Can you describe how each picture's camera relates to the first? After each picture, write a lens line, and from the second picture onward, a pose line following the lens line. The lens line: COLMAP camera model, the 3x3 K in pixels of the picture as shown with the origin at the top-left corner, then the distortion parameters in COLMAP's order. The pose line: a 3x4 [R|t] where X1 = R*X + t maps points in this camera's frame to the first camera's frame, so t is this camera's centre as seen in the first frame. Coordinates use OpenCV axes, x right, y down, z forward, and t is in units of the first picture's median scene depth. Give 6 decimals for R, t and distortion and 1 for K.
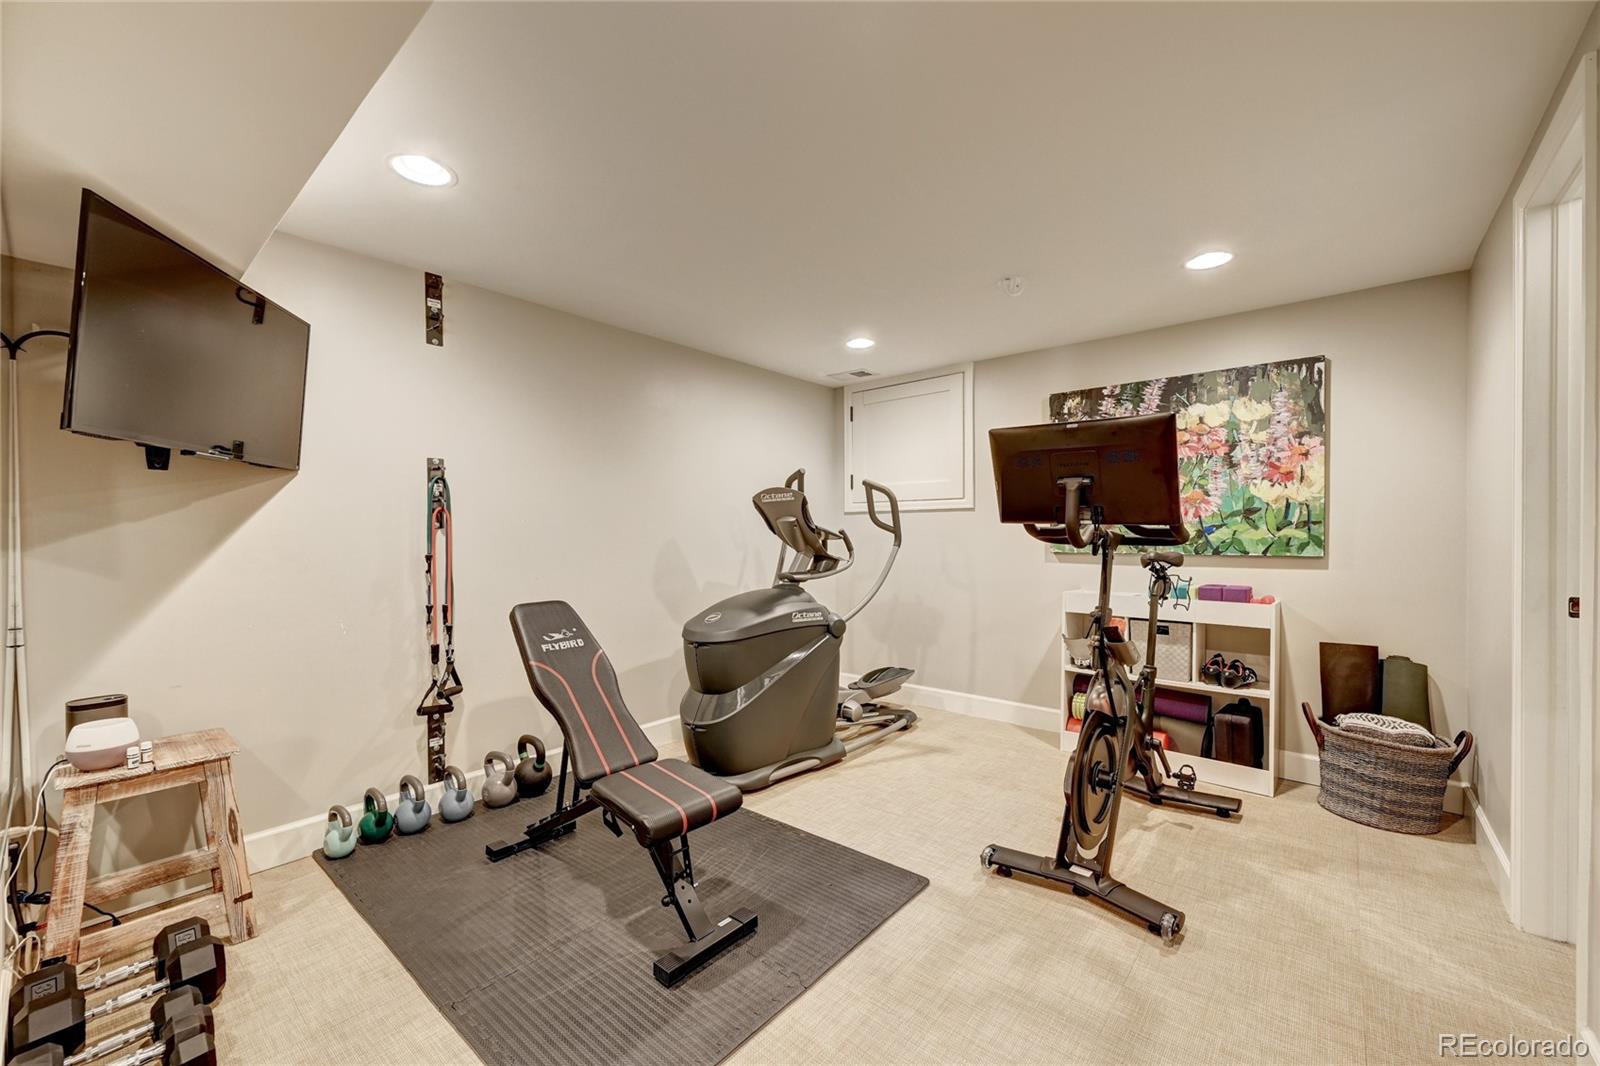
lens RADIAL K [[629.2, 0, 800.9], [0, 629.2, 538.5], [0, 0, 1]] dist [-0.001951, -0.000230]
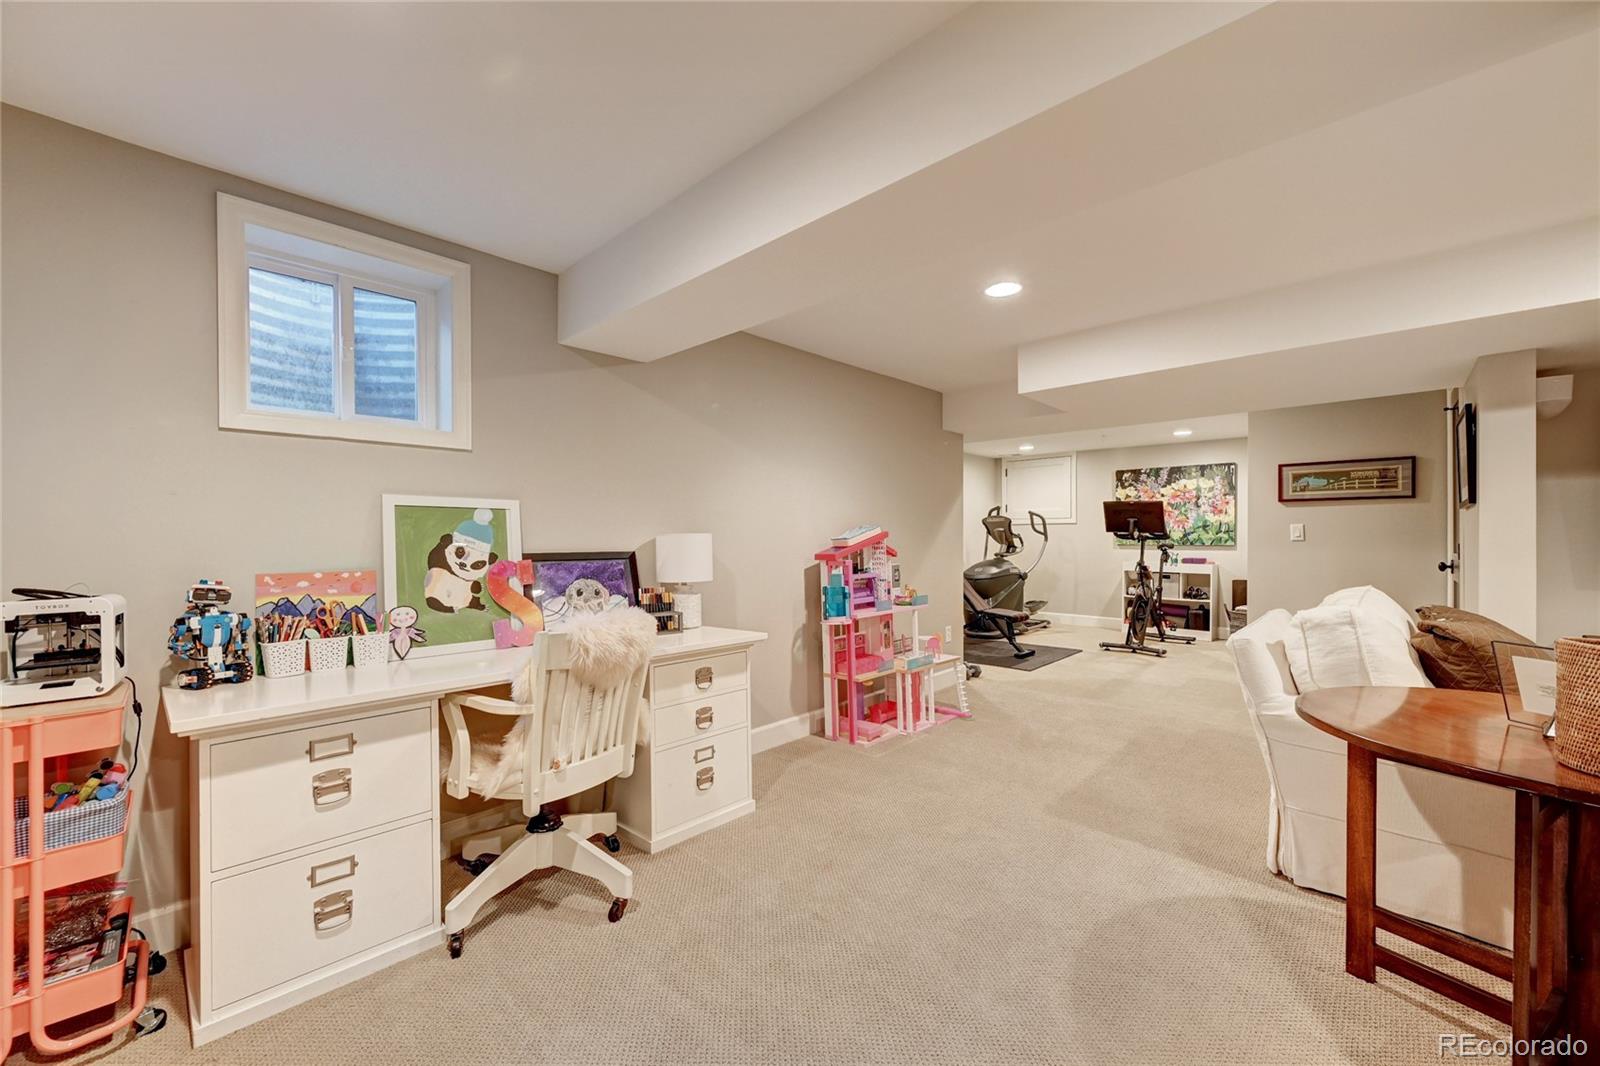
lens RADIAL K [[629.2, 0, 800.4], [0, 629.2, 538.0], [0, 0, 1]] dist [-0.001951, -0.000230]
pose [[0.998876, 0.002335, -0.047348, -0.699437], [-0.002390, 0.999997, -0.001118, 0.007395], [0.047345, 0.001230, 0.998878, -1.445663]]
